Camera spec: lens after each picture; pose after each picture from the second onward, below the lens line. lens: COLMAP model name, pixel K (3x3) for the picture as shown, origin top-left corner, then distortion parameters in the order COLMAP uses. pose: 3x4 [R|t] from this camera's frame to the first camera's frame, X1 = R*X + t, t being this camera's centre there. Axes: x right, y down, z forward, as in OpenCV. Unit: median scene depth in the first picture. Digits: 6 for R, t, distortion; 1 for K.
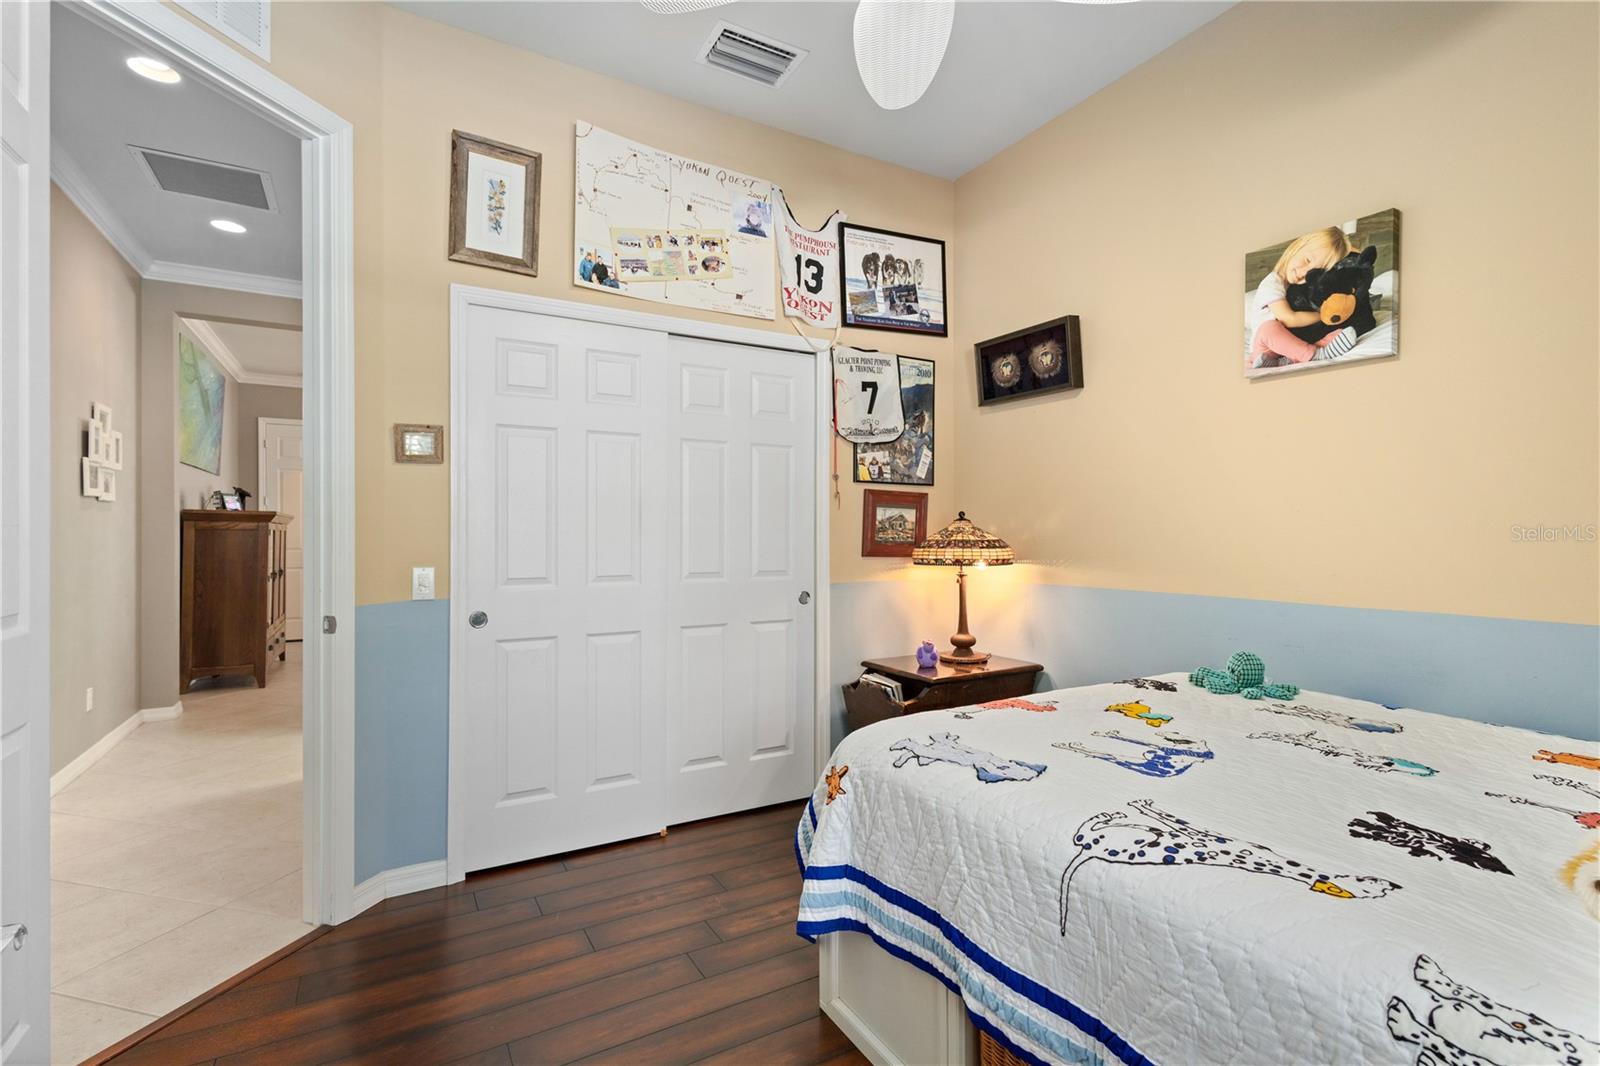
lens RADIAL K [[733.1, 0, 803.5], [0, 733.1, 530.2], [0, 0, 1]] dist [0.014692, -0.003899]
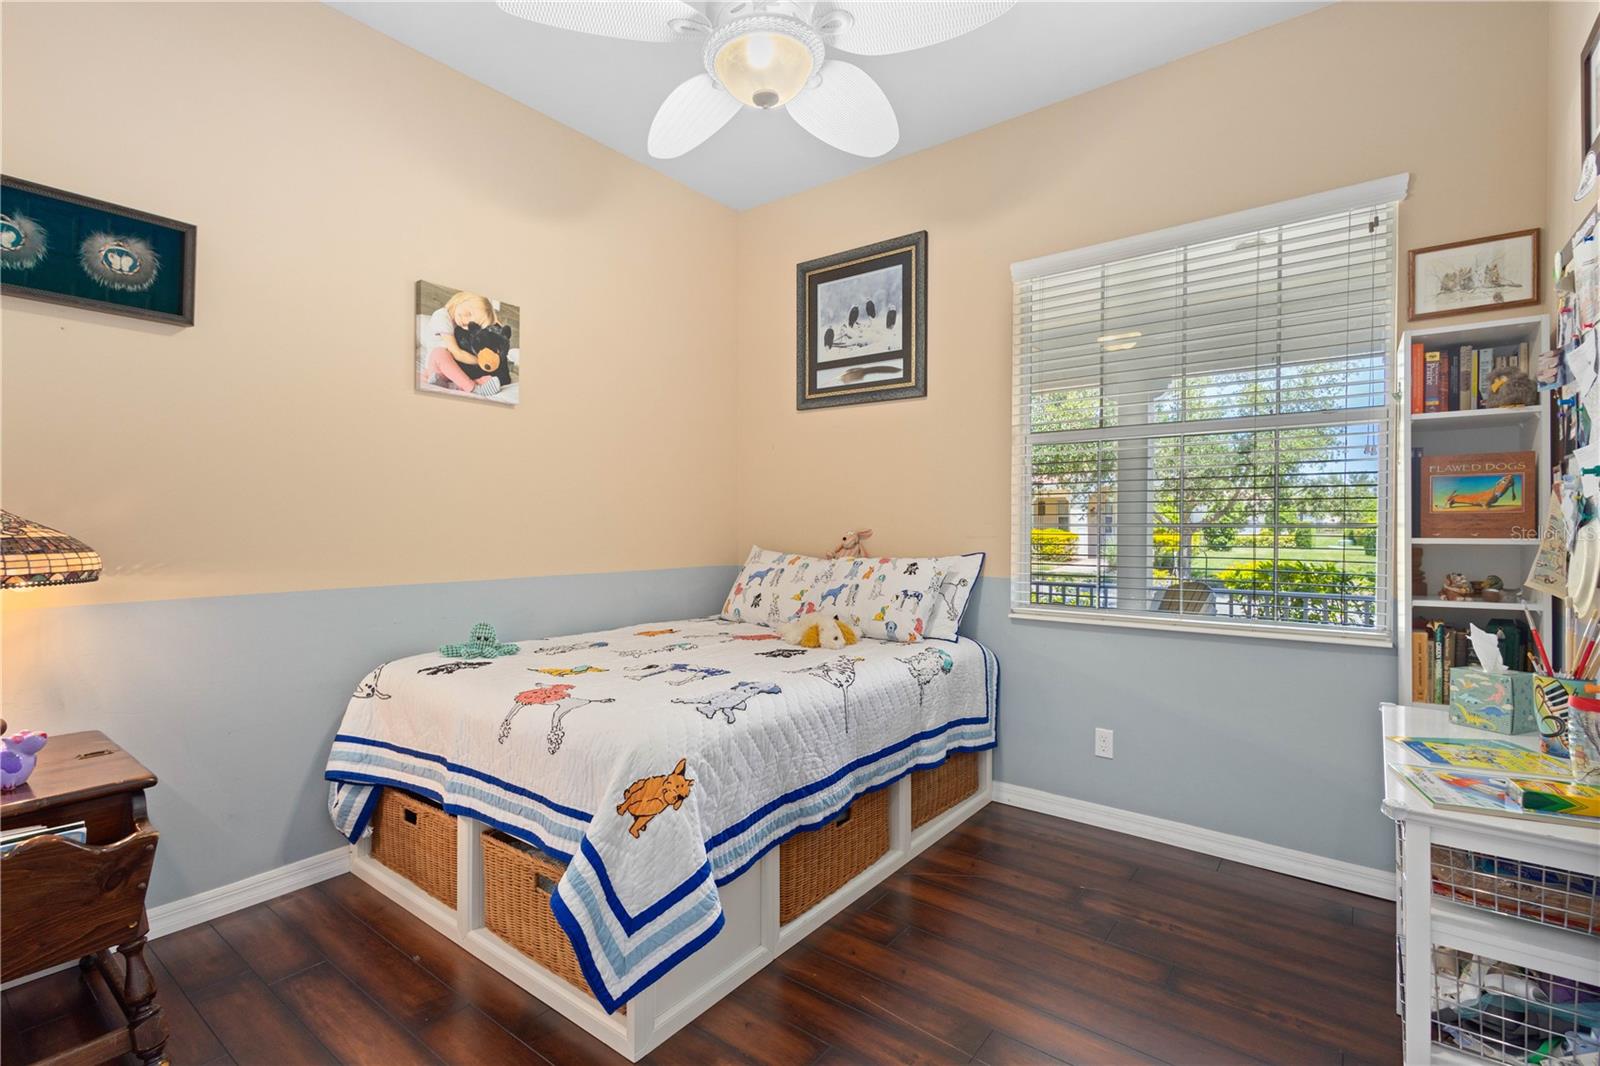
lens RADIAL K [[733.1, 0, 802.0], [0, 733.1, 528.5], [0, 0, 1]] dist [0.014692, -0.003899]
pose [[-0.389754, -0.005138, 0.920905, -0.716719], [-0.005860, 0.999978, 0.003099, 0.000682], [-0.920900, -0.004189, -0.389776, 0.960691]]
